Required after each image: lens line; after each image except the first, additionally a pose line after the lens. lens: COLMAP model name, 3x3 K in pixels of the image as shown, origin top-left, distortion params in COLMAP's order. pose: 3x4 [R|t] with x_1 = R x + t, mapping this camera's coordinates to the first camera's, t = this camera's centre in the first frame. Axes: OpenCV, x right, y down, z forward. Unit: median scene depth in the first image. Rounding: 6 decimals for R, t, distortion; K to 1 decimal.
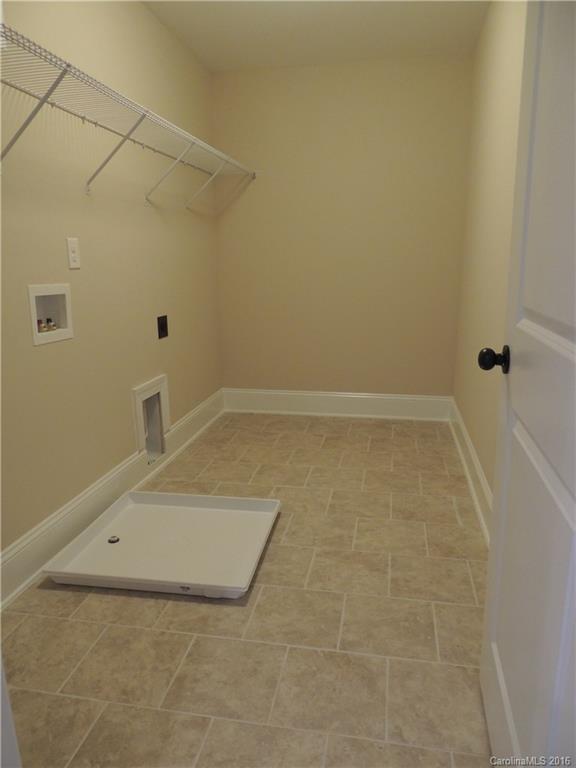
lens RADIAL K [[543.3, 0, 288.0], [0, 543.3, 384.0], [0, 0, 1]] dist [-0.038003, 0.004446]
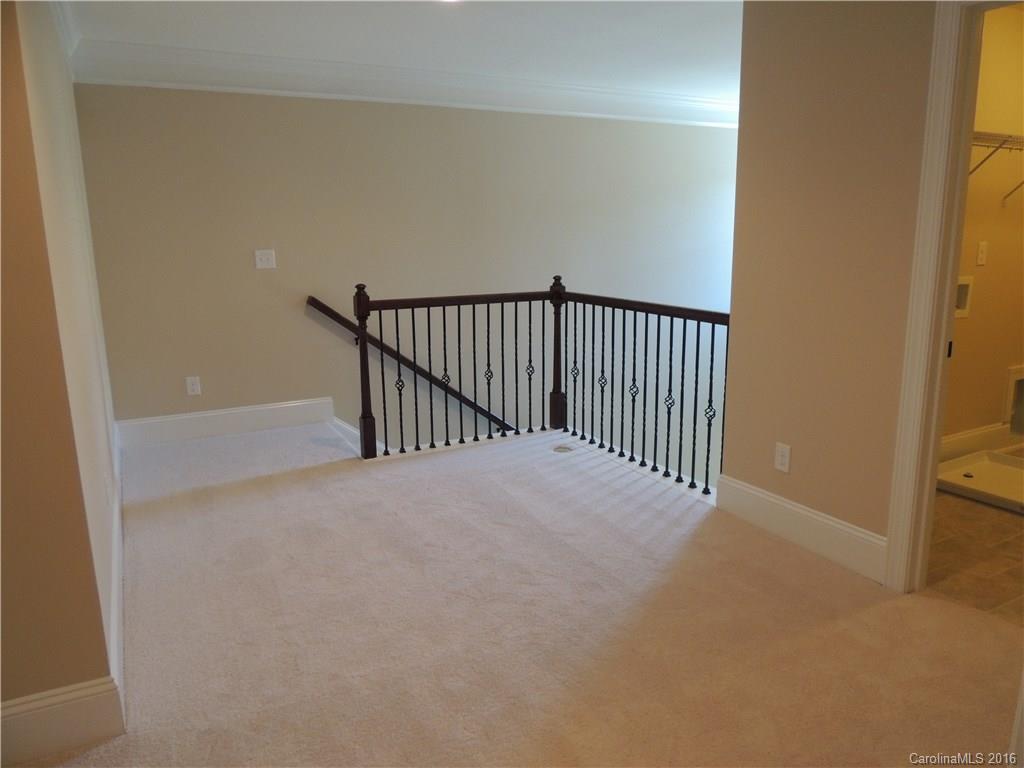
lens RADIAL K [[724.4, 0, 509.9], [0, 724.4, 383.2], [0, 0, 1]] dist [-0.038003, 0.004446]
pose [[0.627931, 0.170932, -0.759266, 0.244662], [-0.178272, 0.981235, 0.073468, 0.141195], [0.757576, 0.089223, 0.646621, -0.947652]]
